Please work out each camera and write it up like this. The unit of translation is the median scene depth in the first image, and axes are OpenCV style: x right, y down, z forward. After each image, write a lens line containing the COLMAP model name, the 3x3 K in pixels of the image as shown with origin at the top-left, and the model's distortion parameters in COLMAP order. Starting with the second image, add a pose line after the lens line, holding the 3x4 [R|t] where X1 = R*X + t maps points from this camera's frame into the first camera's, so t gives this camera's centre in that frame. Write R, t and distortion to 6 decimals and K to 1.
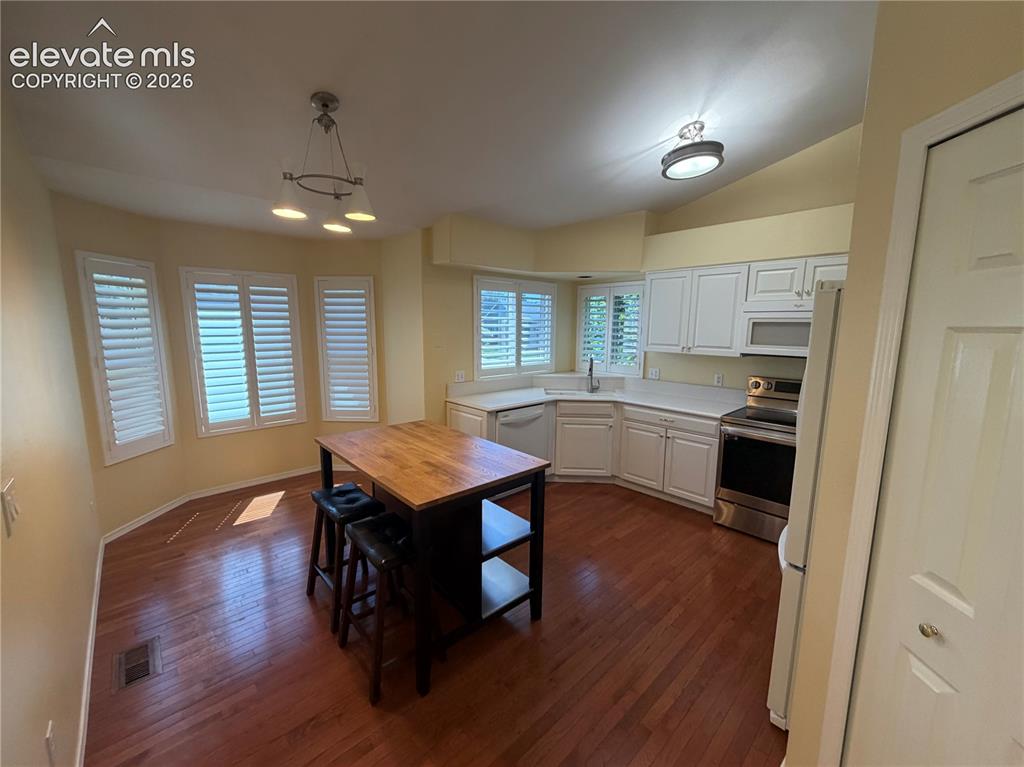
lens RADIAL K [[409.8, 0, 507.3], [0, 409.8, 383.8], [0, 0, 1]] dist [-0.000891, 0.000213]
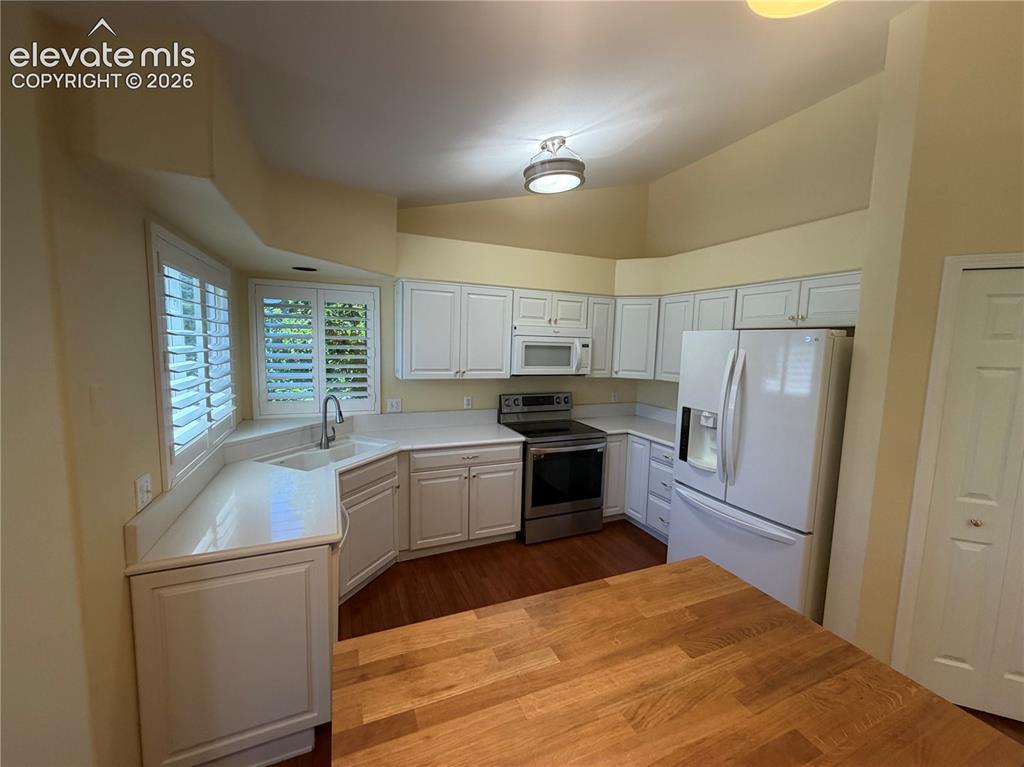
lens RADIAL K [[409.8, 0, 510.3], [0, 409.8, 384.5], [0, 0, 1]] dist [-0.000891, 0.000213]
pose [[0.331879, -0.100149, 0.937991, -0.353210], [0.113953, 0.991323, 0.065525, -0.103578], [-0.936414, 0.085141, 0.340411, 0.574822]]
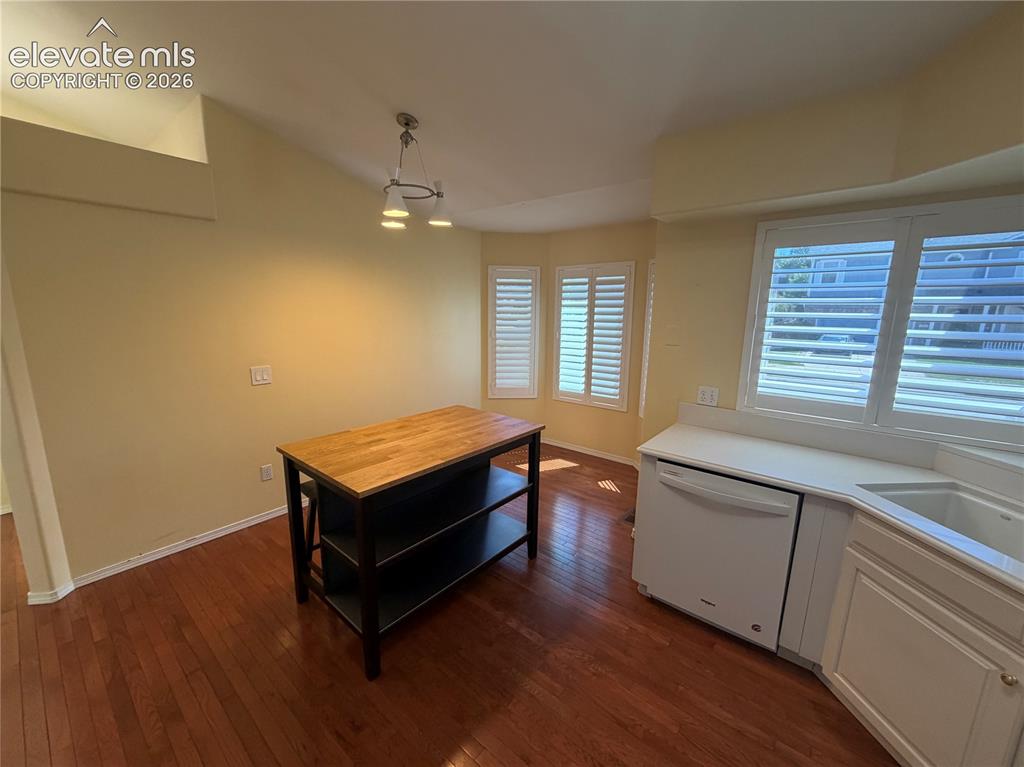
lens RADIAL K [[409.8, 0, 515.7], [0, 409.8, 386.8], [0, 0, 1]] dist [-0.000891, 0.000213]
pose [[0.137757, 0.178308, -0.974284, 0.457227], [-0.157088, 0.975145, 0.156254, -0.085114], [0.977930, 0.131523, 0.162343, 0.622788]]
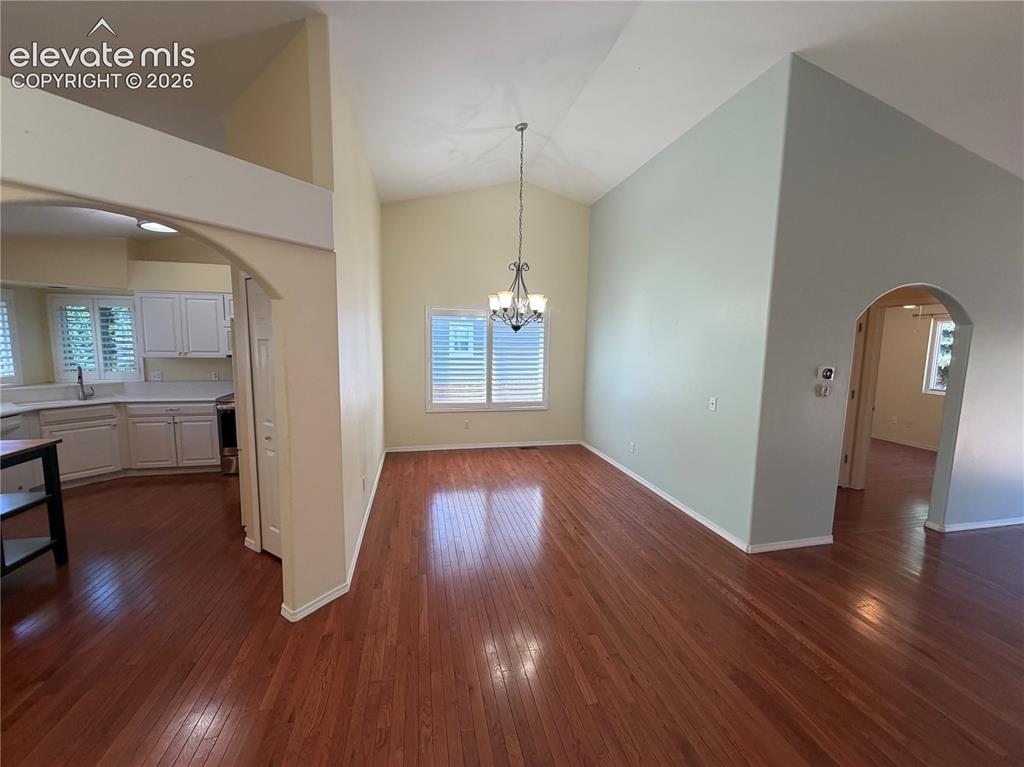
lens RADIAL K [[409.8, 0, 512.0], [0, 409.8, 382.3], [0, 0, 1]] dist [-0.000891, 0.000213]
pose [[0.502111, -0.094152, 0.859663, -0.159028], [0.113843, 0.992601, 0.042218, 0.065956], [-0.857277, 0.076668, 0.509114, -0.530168]]
